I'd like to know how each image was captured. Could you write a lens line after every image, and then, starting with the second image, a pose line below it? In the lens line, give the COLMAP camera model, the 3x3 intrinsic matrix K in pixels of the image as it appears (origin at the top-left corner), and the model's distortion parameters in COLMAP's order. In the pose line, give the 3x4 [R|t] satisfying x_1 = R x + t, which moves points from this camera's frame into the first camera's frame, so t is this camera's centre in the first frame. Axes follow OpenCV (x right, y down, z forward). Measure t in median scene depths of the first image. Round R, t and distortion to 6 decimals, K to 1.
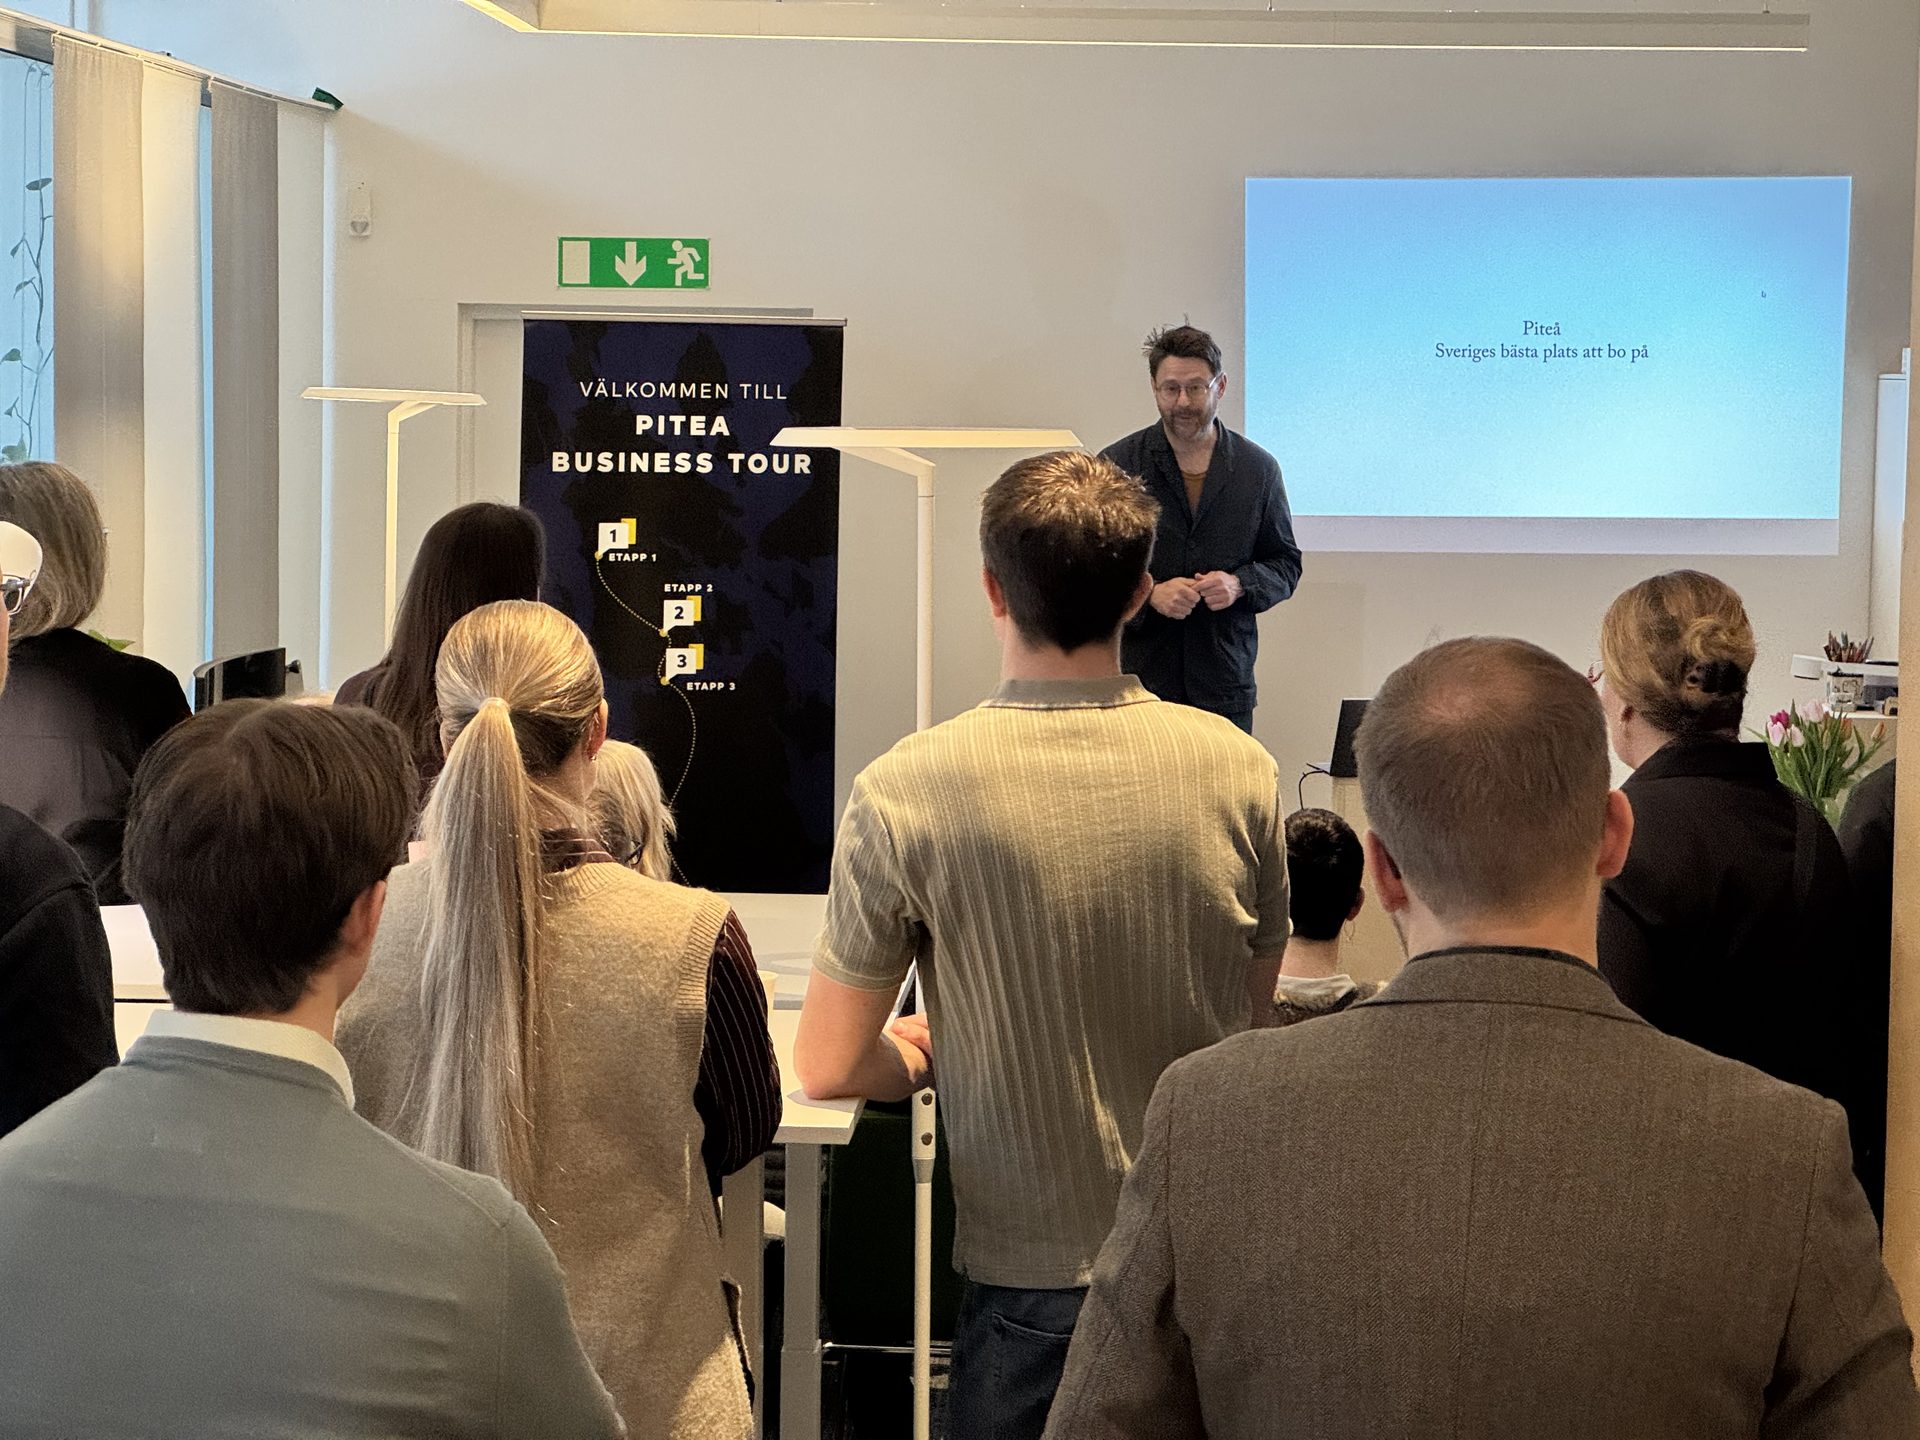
lens RADIAL K [[4158.3, 0, 994.1], [0, 4158.3, 713.5], [0, 0, 1]] dist [-0.354331, 7.283441]
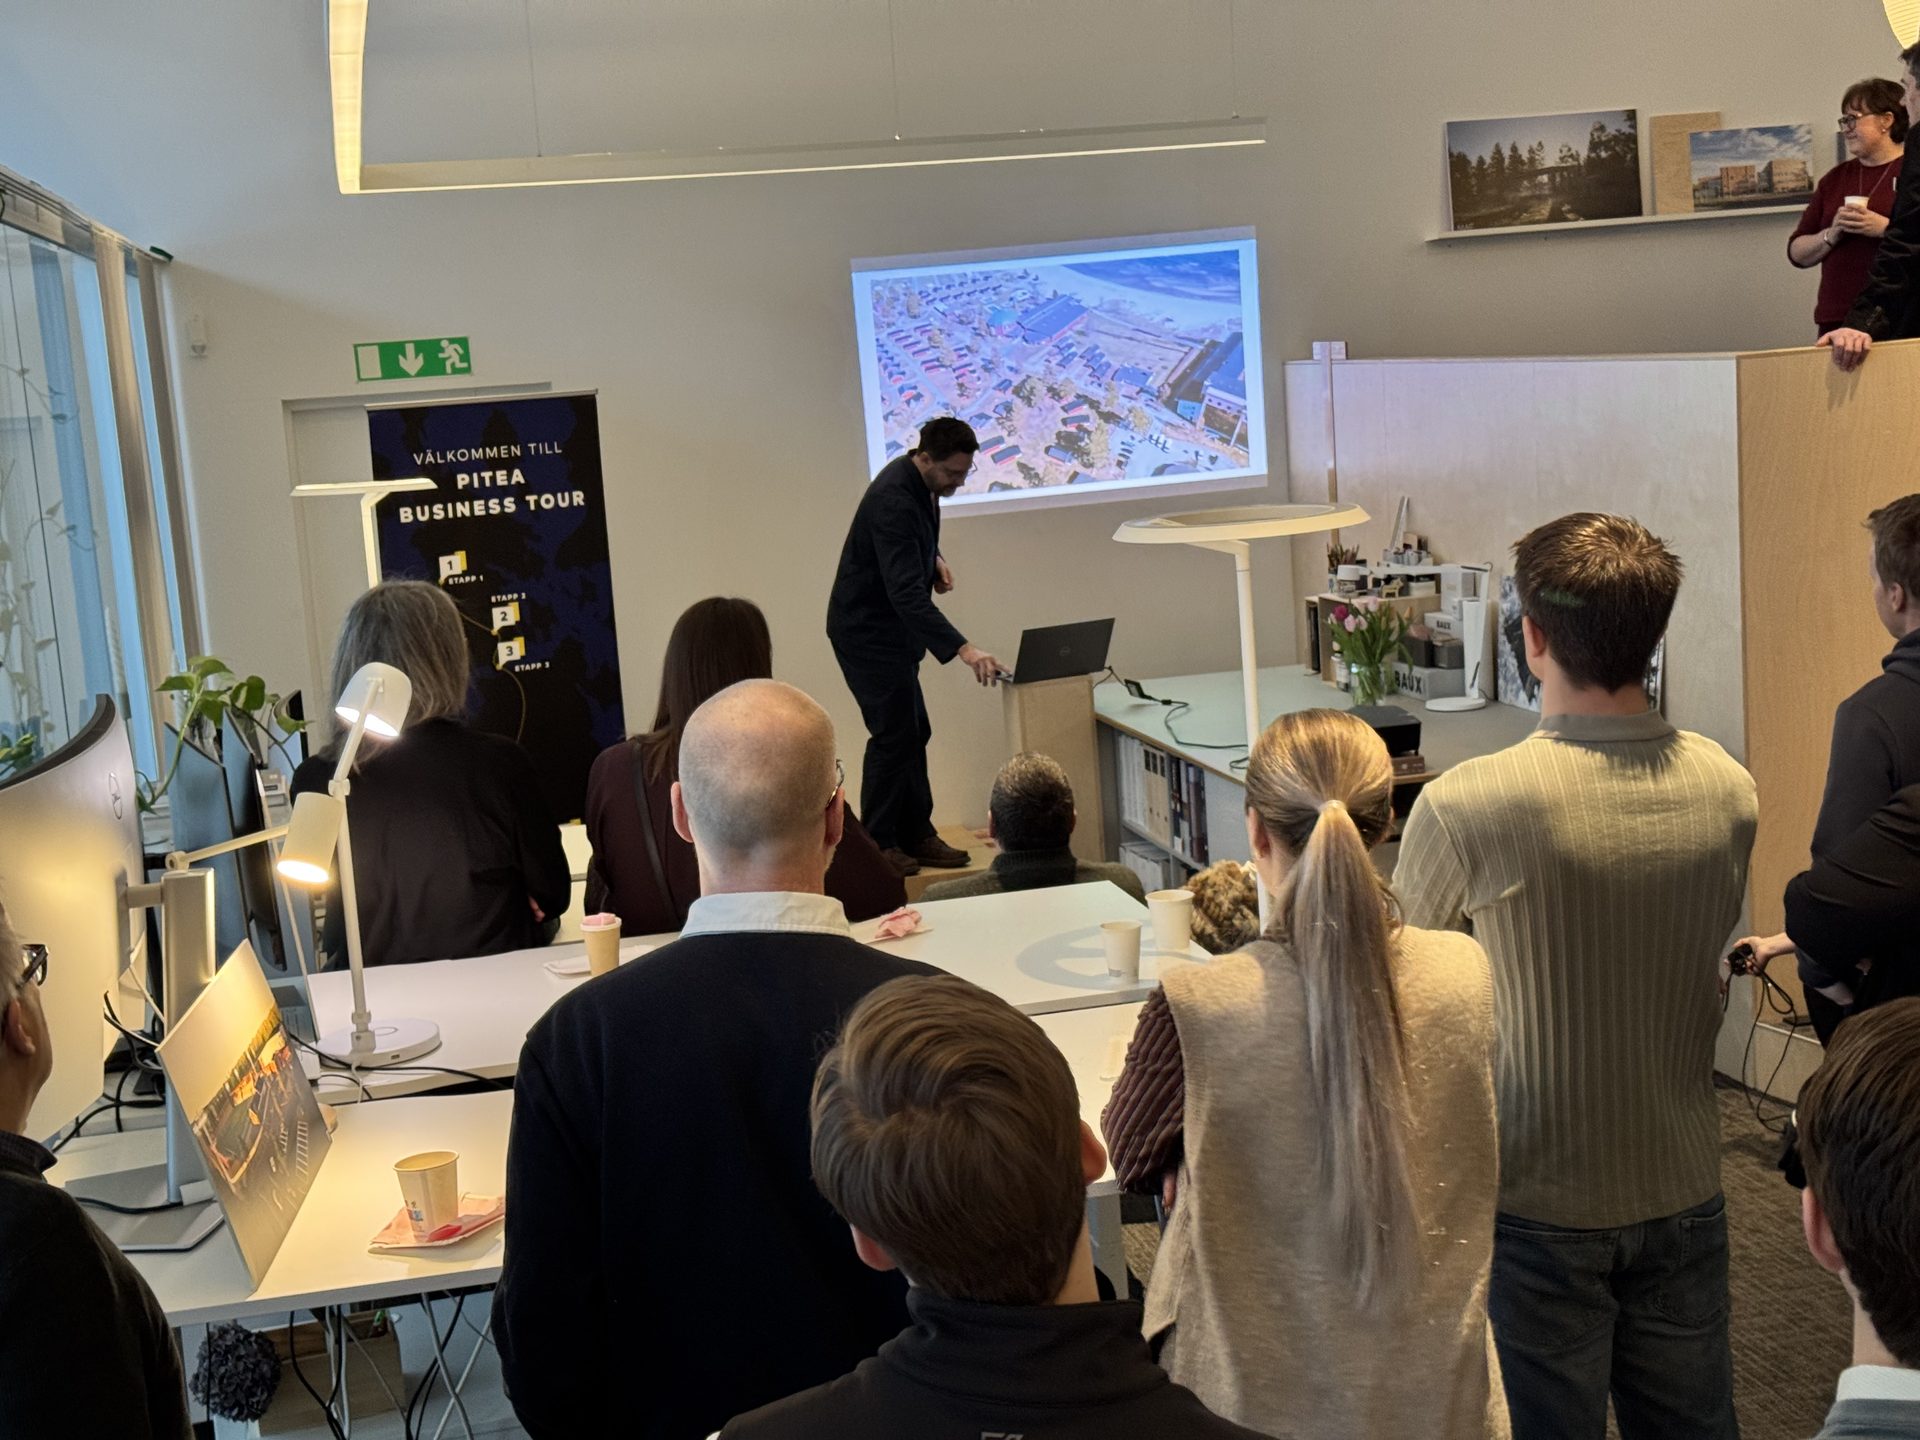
lens RADIAL K [[2660.3, 0, 943.7], [0, 2660.3, 740.8], [0, 0, 1]] dist [0.140010, 0.038405]
pose [[0.966830, -0.121874, 0.224470, -0.138728], [0.108212, 0.991500, 0.072242, -0.031578], [-0.231367, -0.045556, 0.971799, 0.110377]]
